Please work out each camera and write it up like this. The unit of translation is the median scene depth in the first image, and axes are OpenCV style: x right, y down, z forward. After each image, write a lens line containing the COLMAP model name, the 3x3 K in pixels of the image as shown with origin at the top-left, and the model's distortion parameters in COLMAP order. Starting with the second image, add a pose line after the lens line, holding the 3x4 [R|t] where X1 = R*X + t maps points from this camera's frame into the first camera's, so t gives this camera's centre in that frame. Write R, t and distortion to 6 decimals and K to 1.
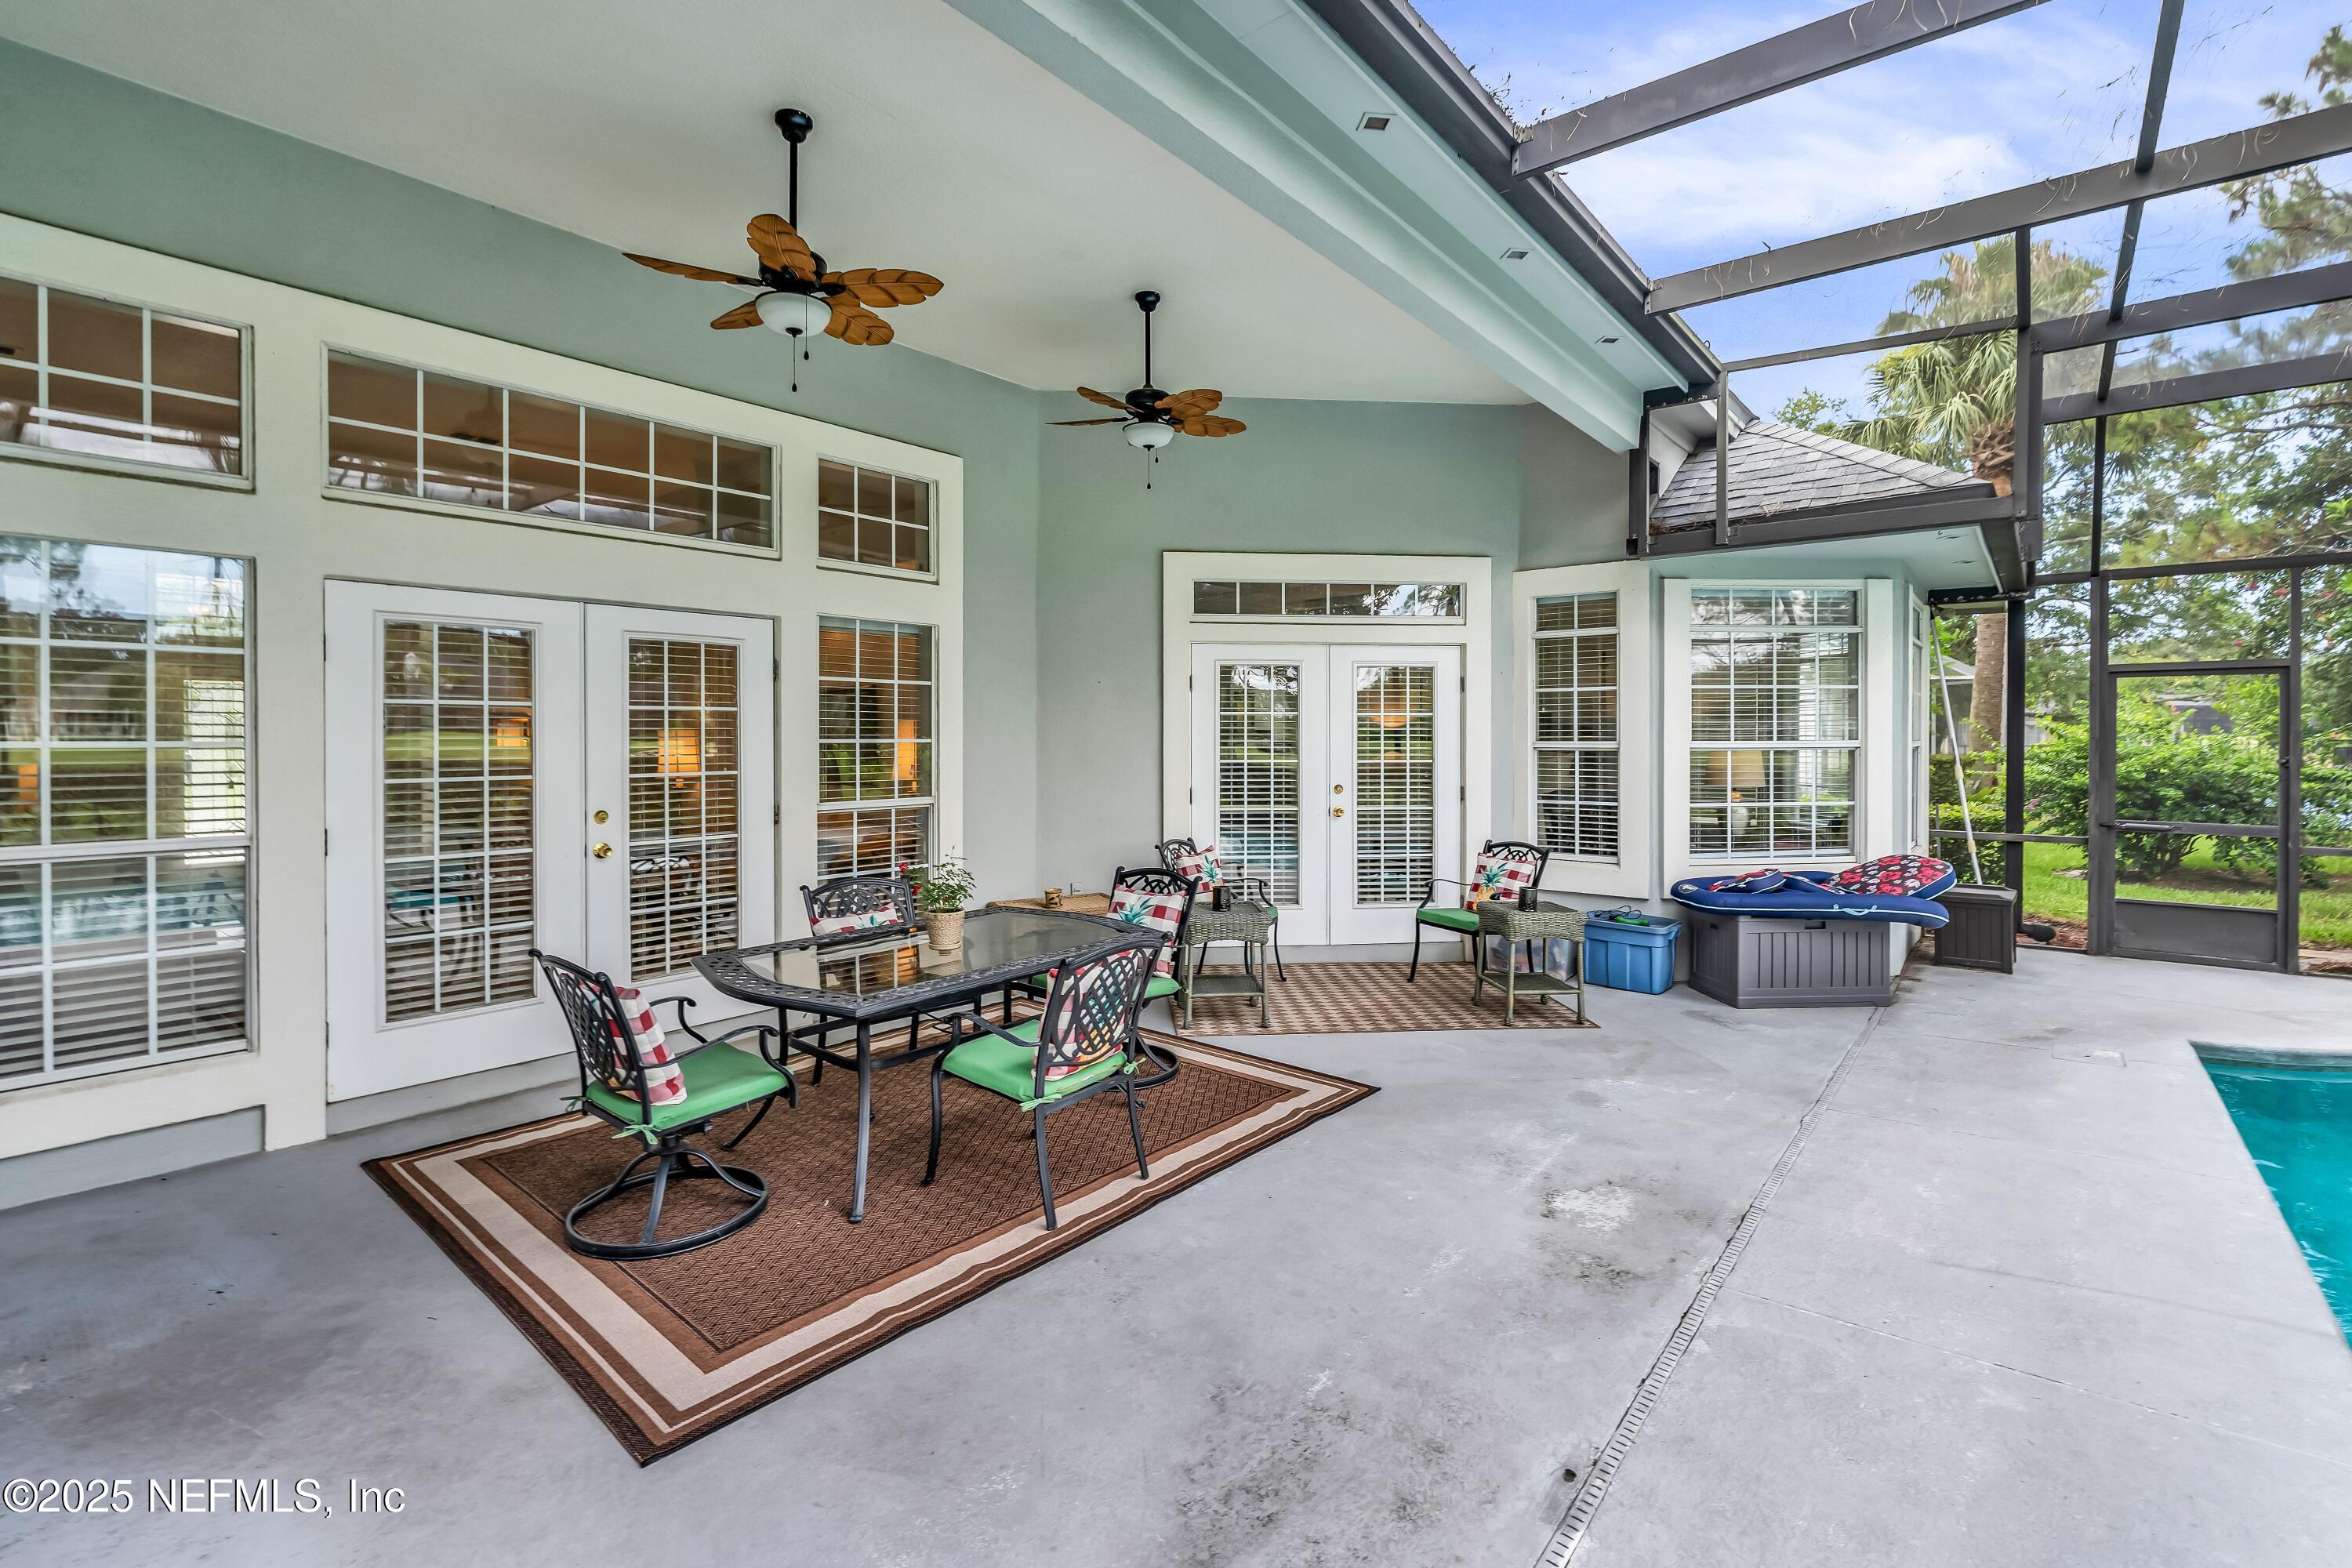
lens RADIAL K [[1035.3, 0, 1174.1], [0, 1035.3, 734.5], [0, 0, 1]] dist [0.000220, 0.000009]
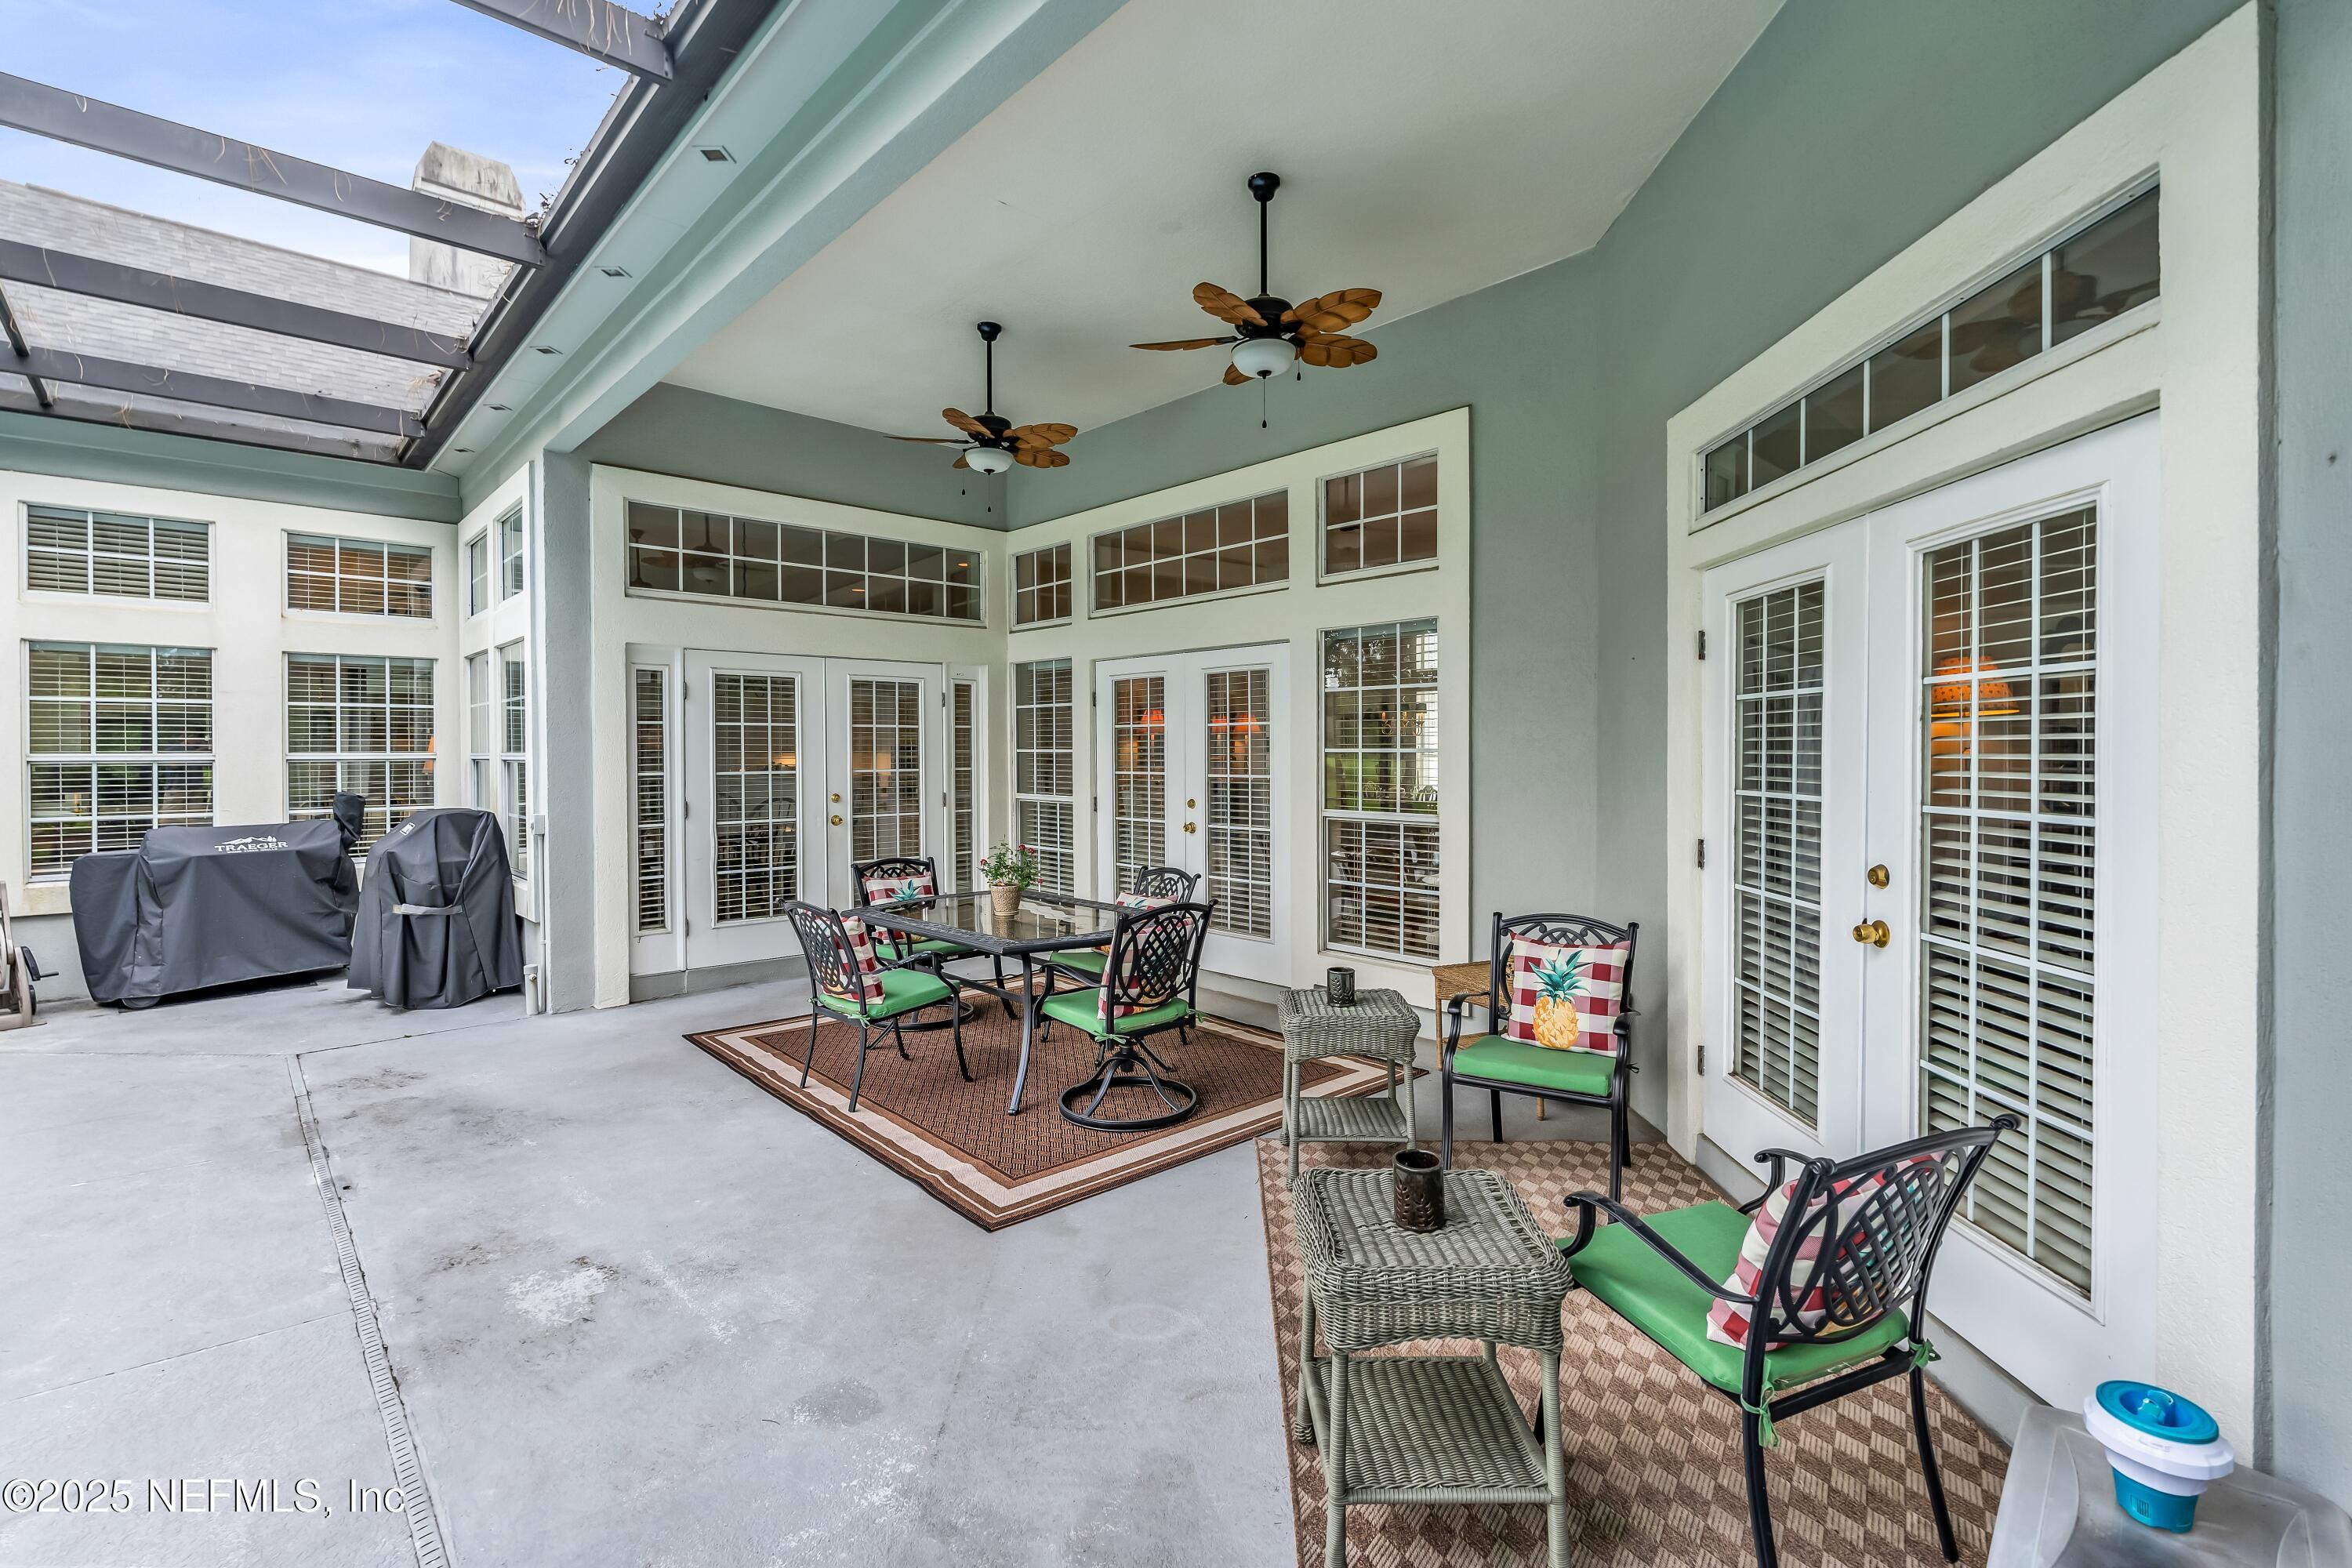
lens RADIAL K [[1065.2, 0, 1182.9], [0, 1065.2, 761.8], [0, 0, 1]] dist [-0.003874, -0.000356]
pose [[-0.128526, 0.002281, -0.991704, 0.755476], [-0.005813, 0.999978, 0.003054, 0.014350], [0.991689, 0.006157, -0.128510, 1.020515]]
